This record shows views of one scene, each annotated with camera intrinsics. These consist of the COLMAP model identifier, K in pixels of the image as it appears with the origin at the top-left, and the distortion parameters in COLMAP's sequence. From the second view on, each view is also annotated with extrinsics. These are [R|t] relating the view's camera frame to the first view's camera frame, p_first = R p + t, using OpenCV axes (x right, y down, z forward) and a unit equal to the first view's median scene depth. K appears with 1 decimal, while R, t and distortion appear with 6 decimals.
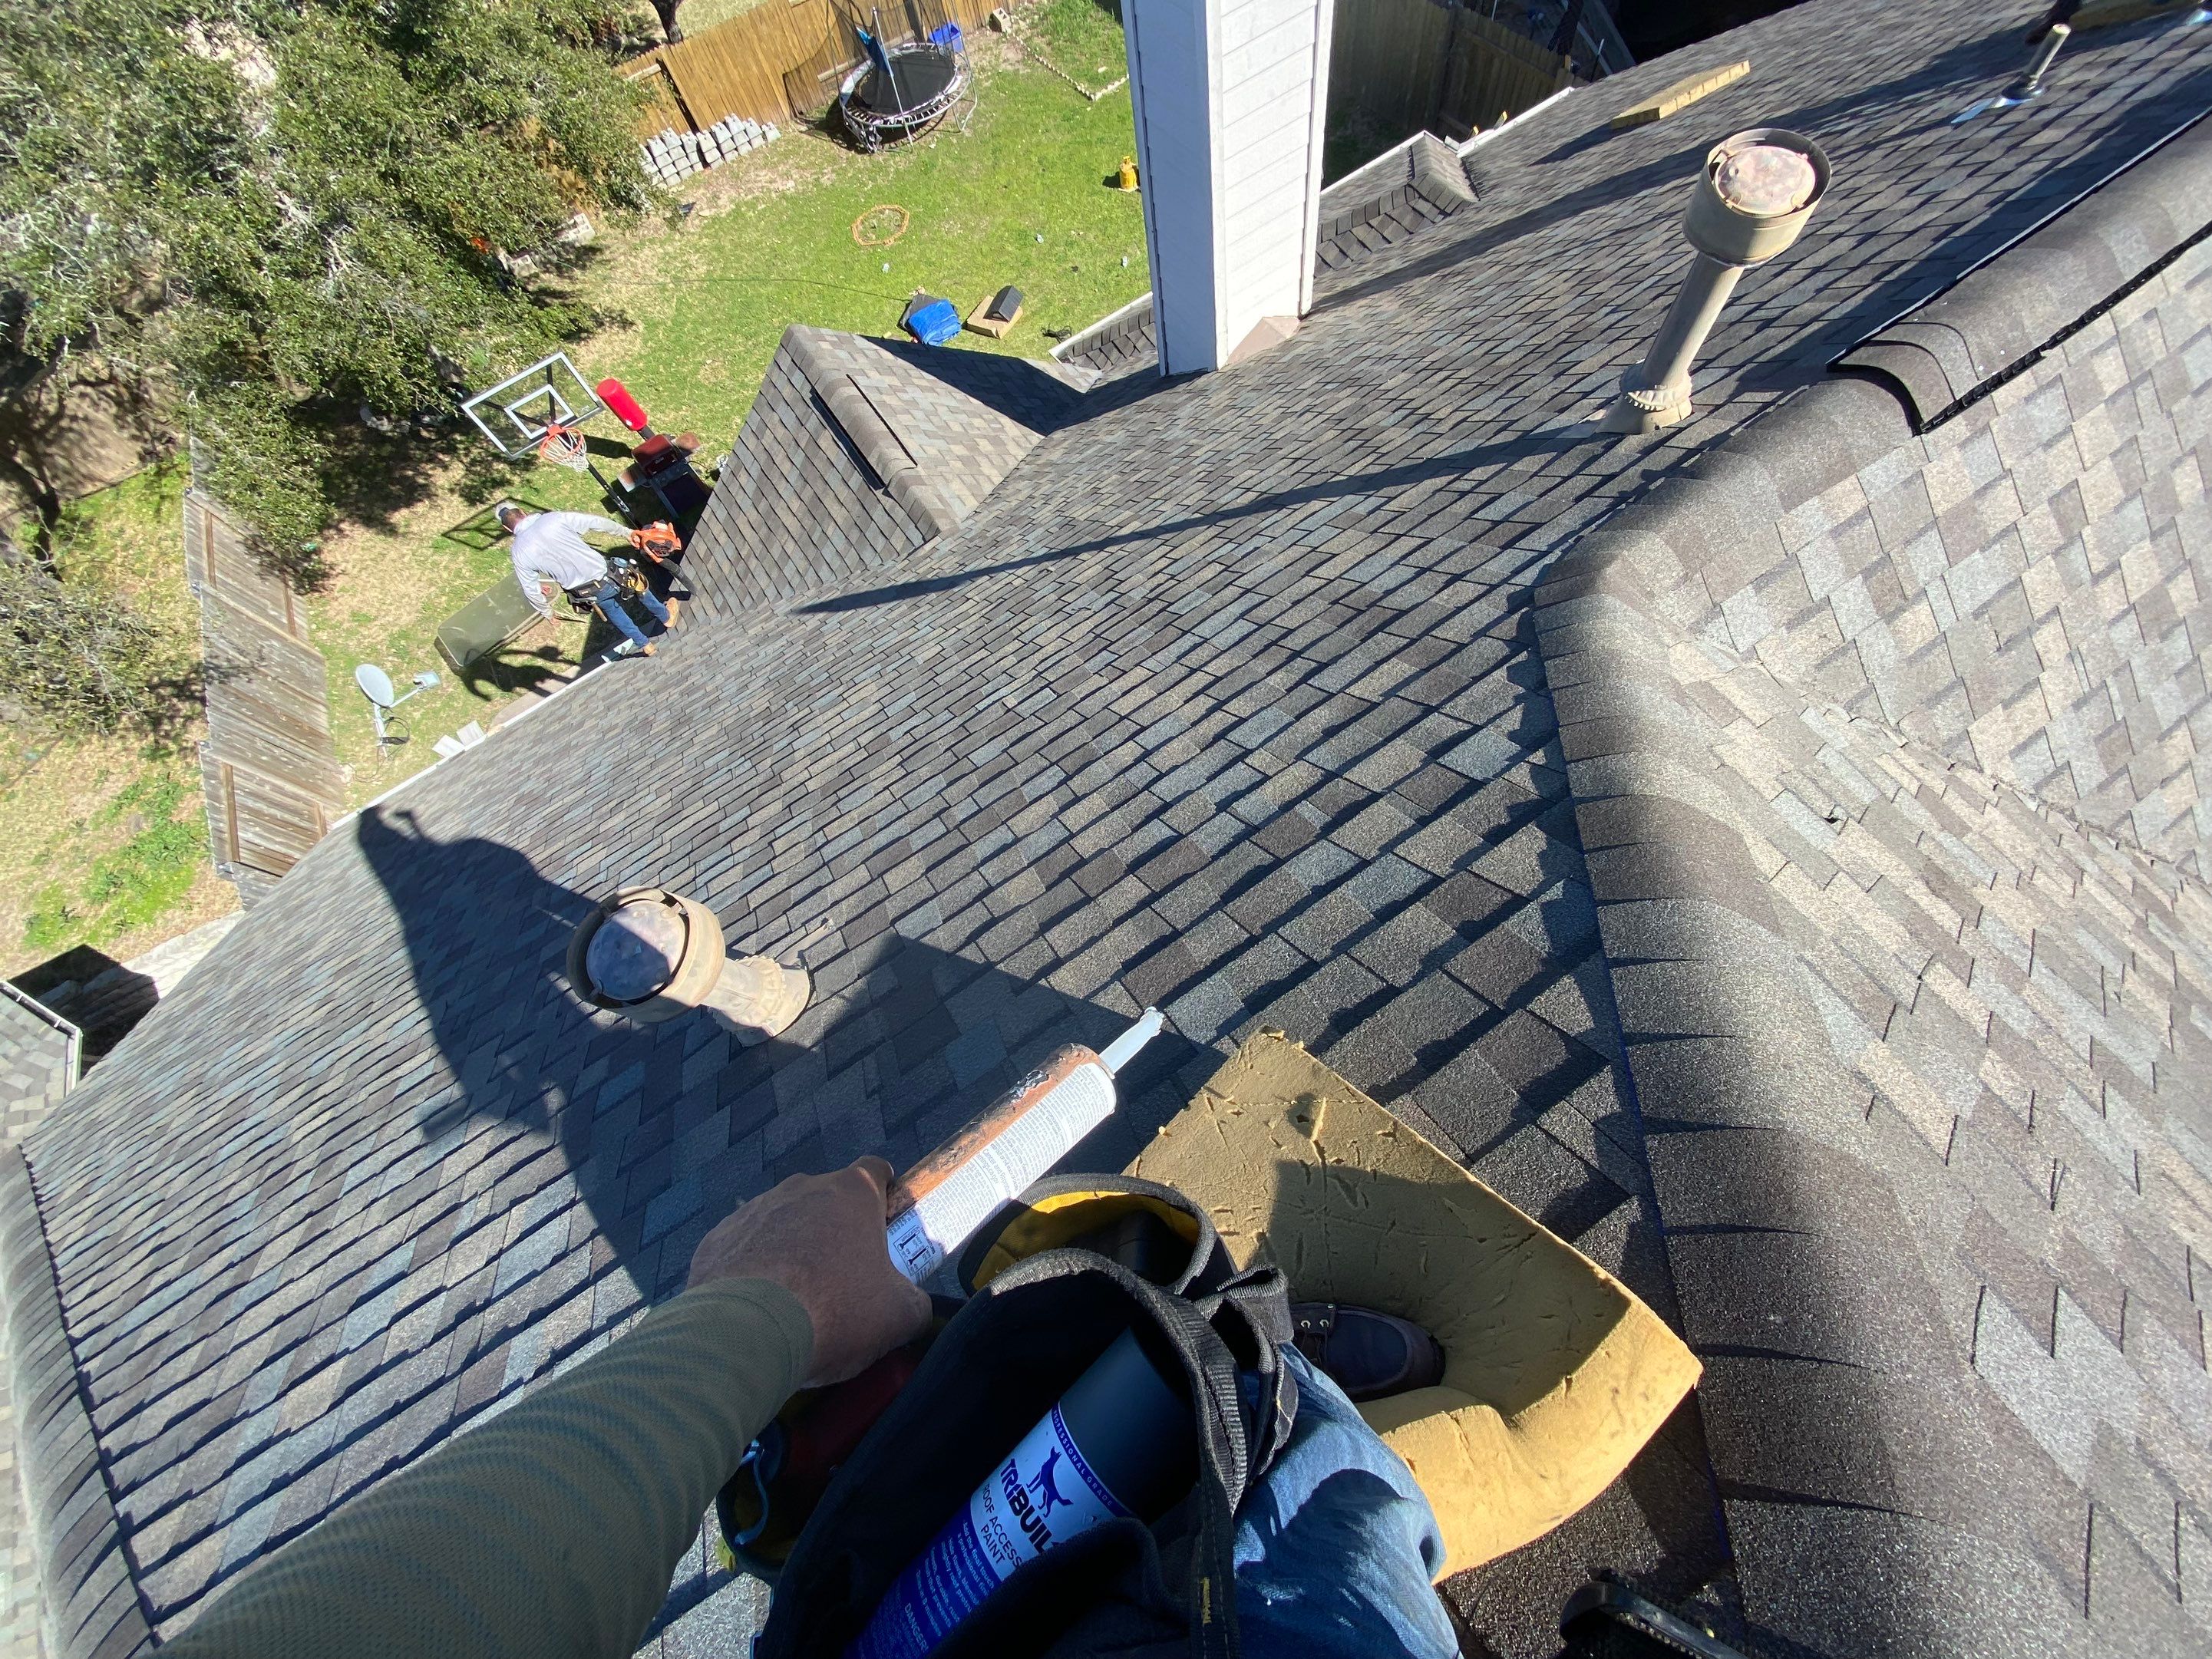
lens RADIAL K [[870.4, 0, 1132.9], [0, 870.4, 838.4], [0, 0, 1]] dist [-0.010151, -0.007966]
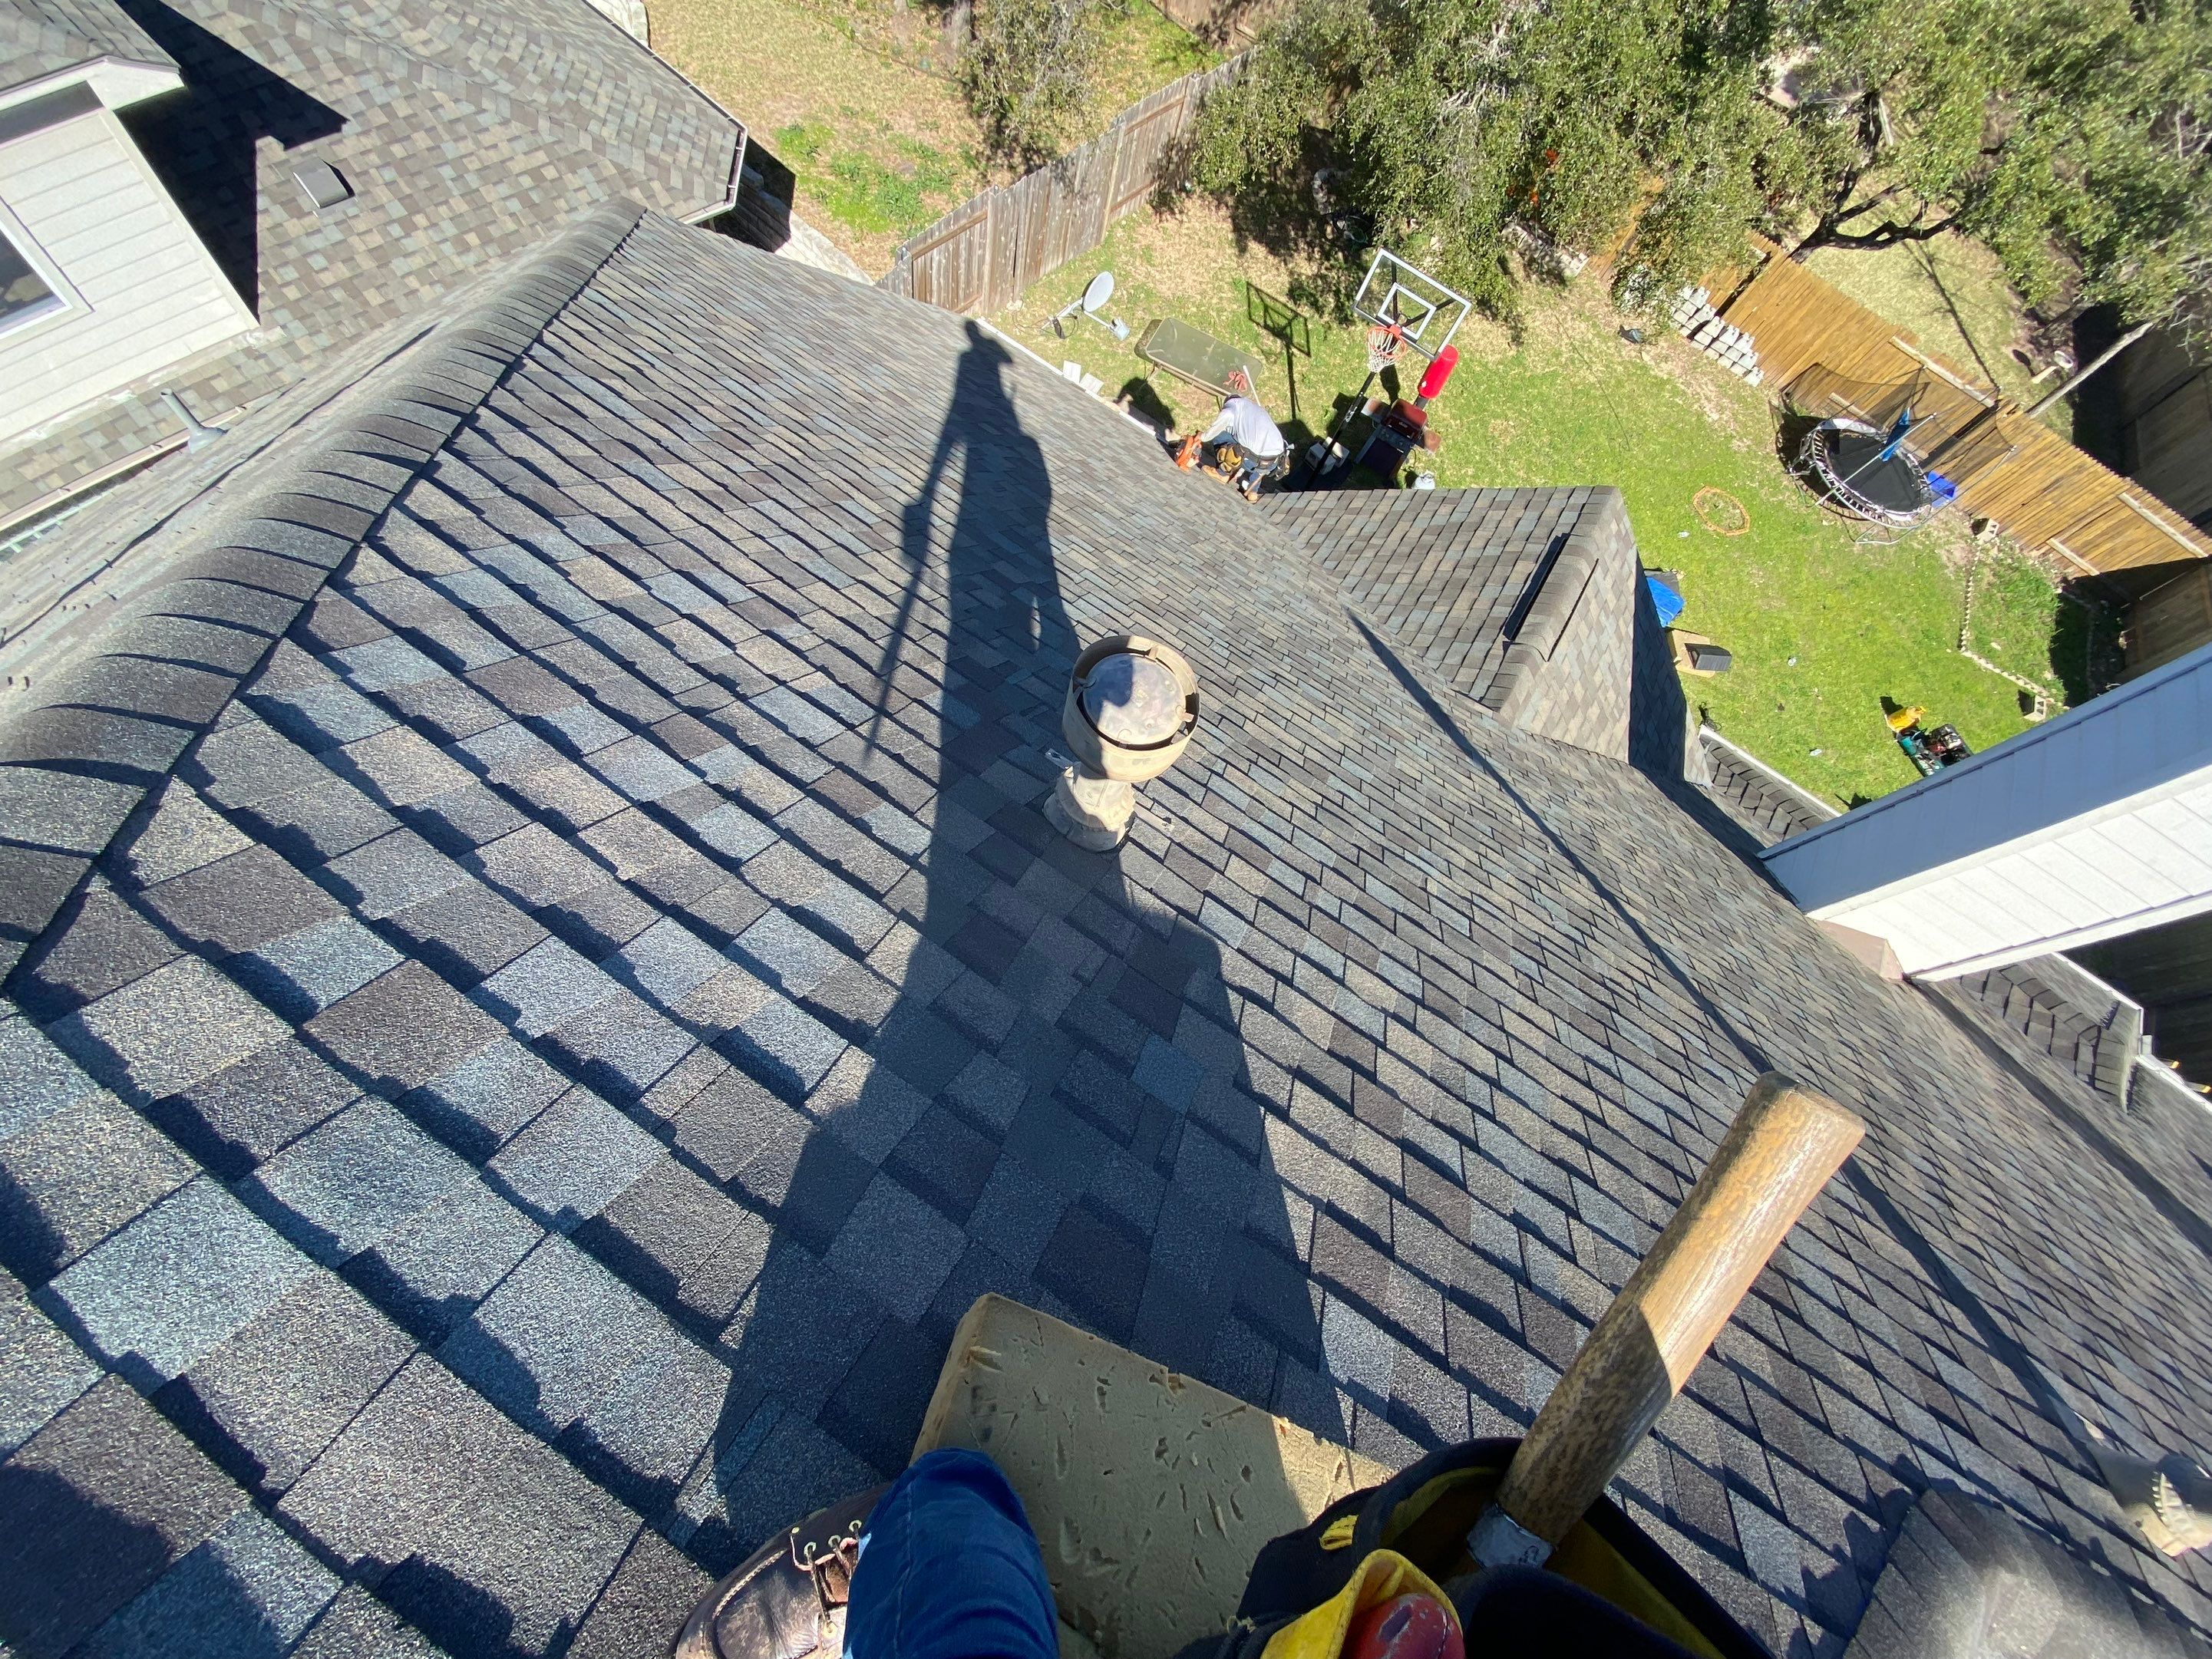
lens RADIAL K [[854.9, 0, 1098.5], [0, 854.9, 854.5], [0, 0, 1]] dist [-0.008054, -0.007958]
pose [[0.373270, 0.913522, -0.161700, -0.197822], [-0.919589, 0.387363, 0.065613, 0.120429], [0.122575, 0.124206, 0.984656, 0.065692]]
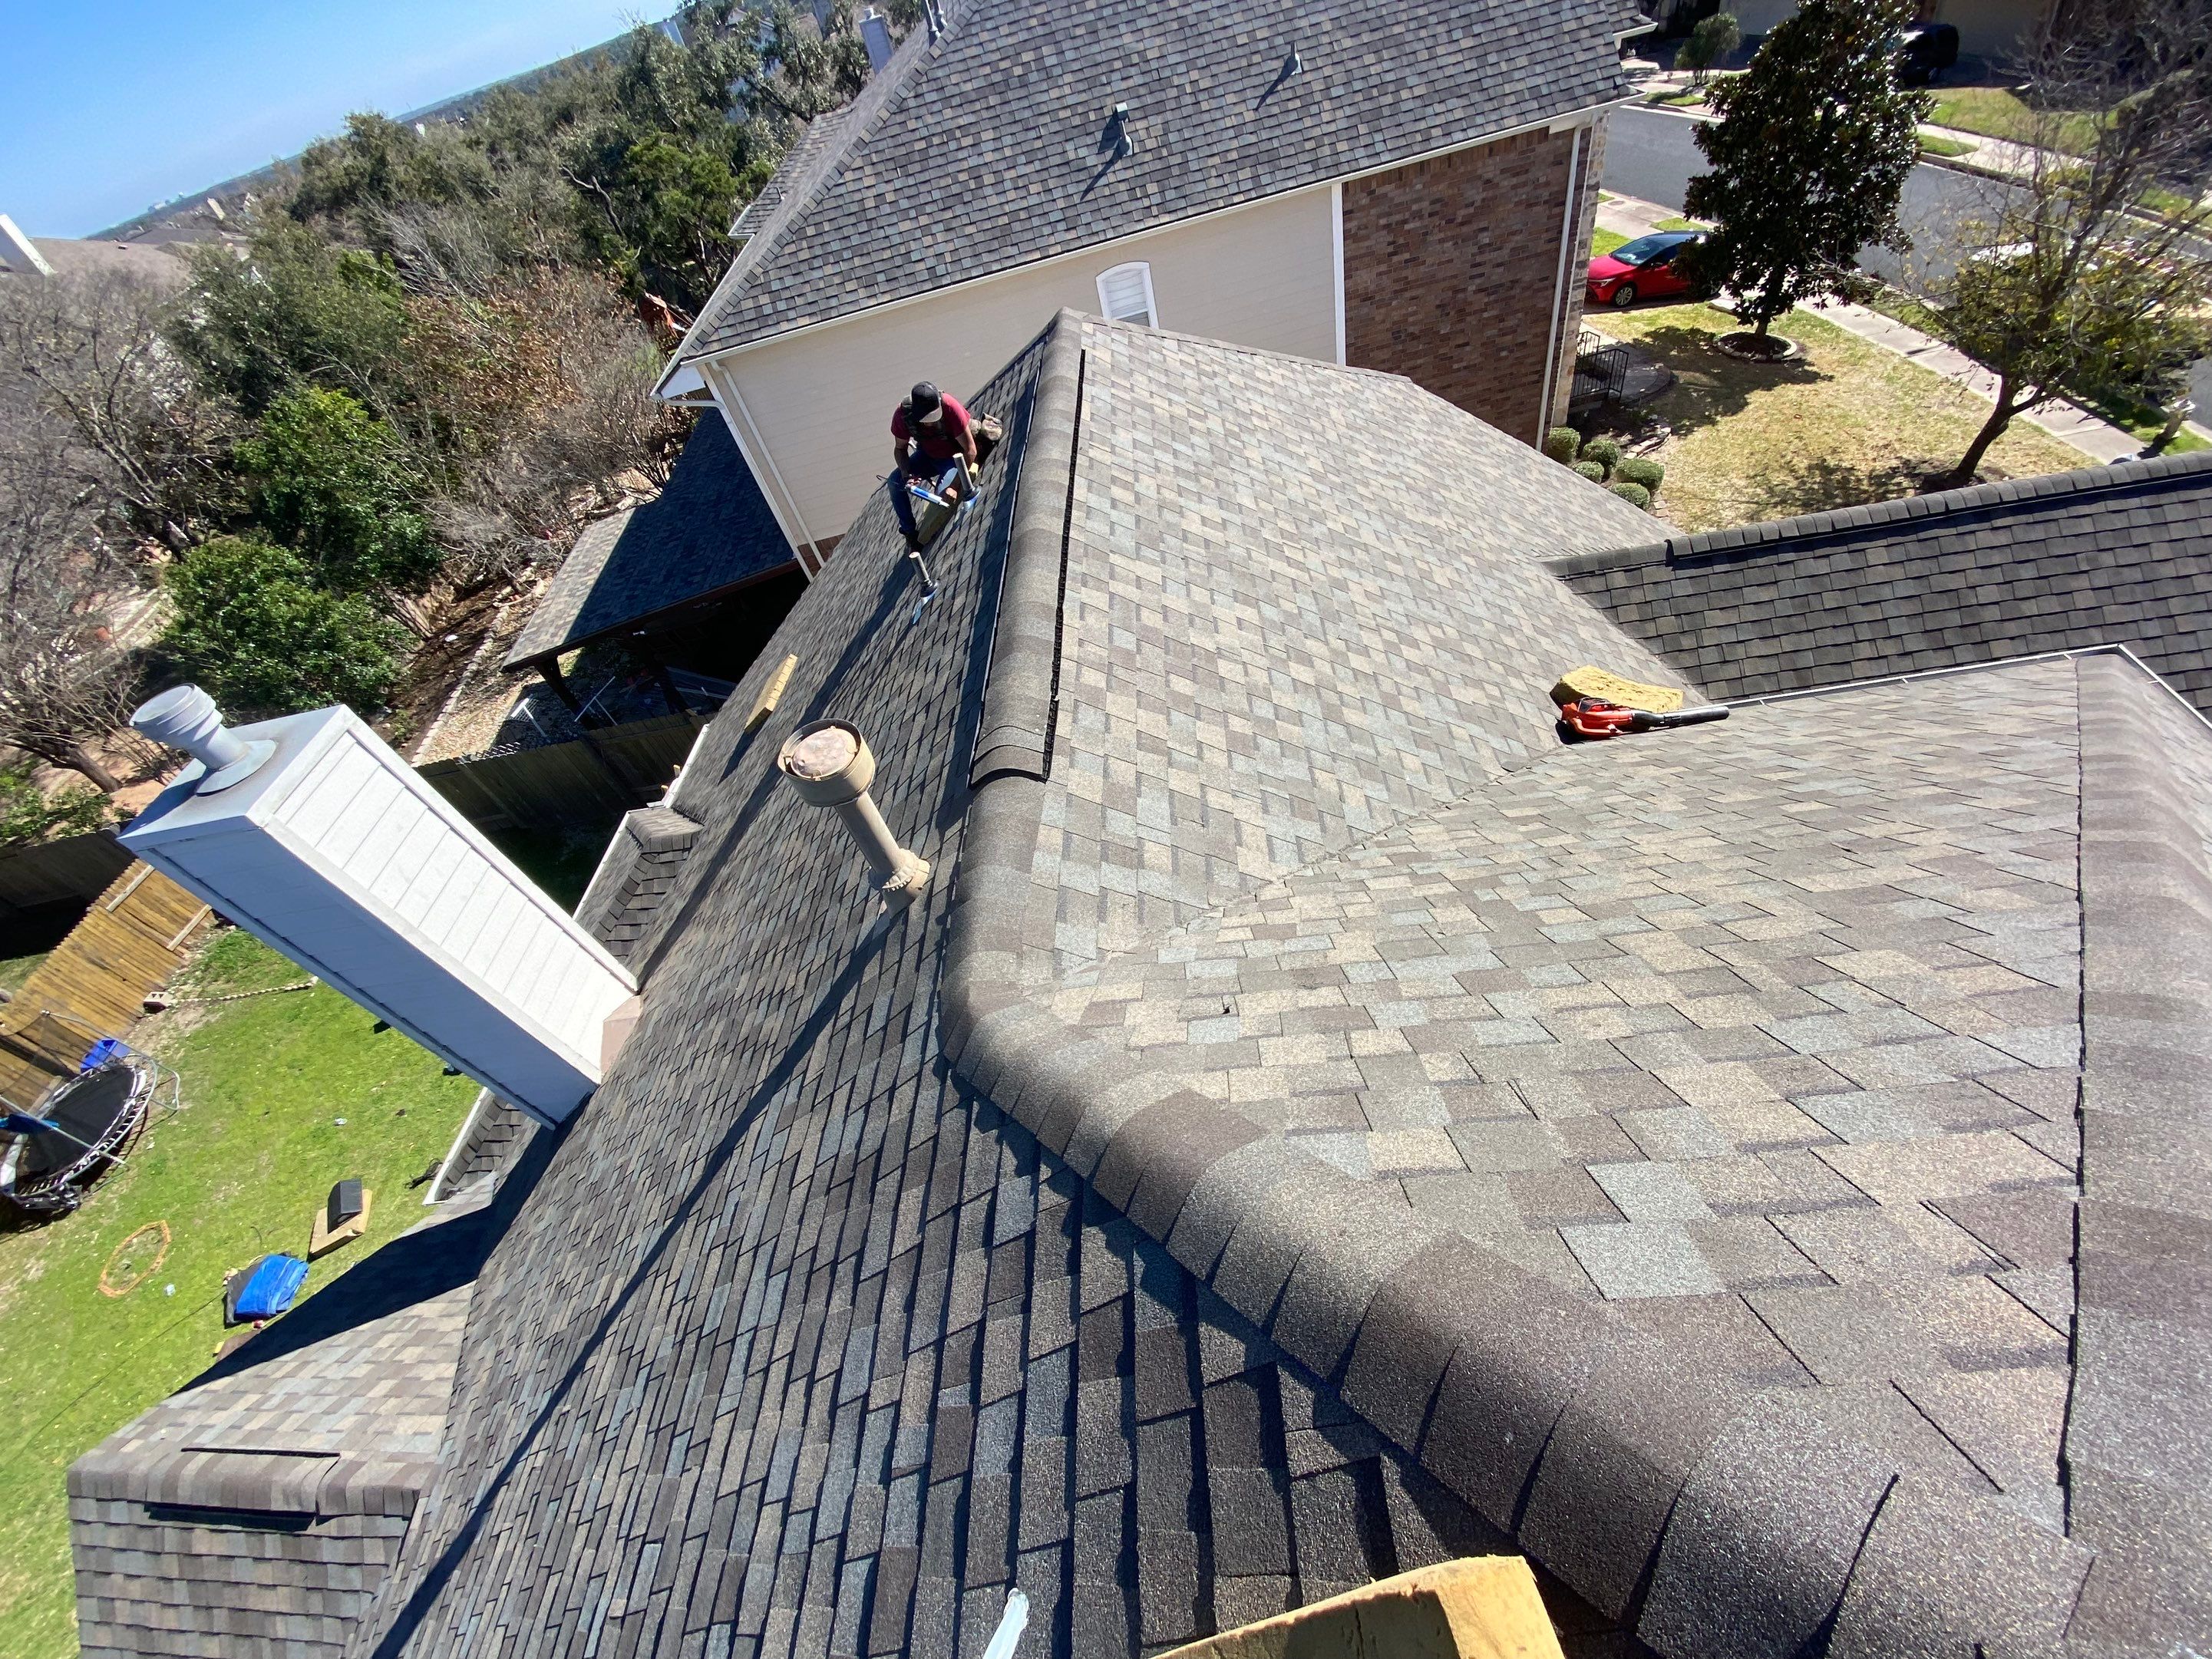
lens RADIAL K [[854.9, 0, 1131.2], [0, 854.9, 833.8], [0, 0, 1]] dist [-0.008054, -0.007958]
pose [[0.558083, -0.598492, 0.574761, 0.110889], [0.809304, 0.545534, -0.217761, -0.003781], [-0.183223, 0.586685, 0.788816, -0.069173]]
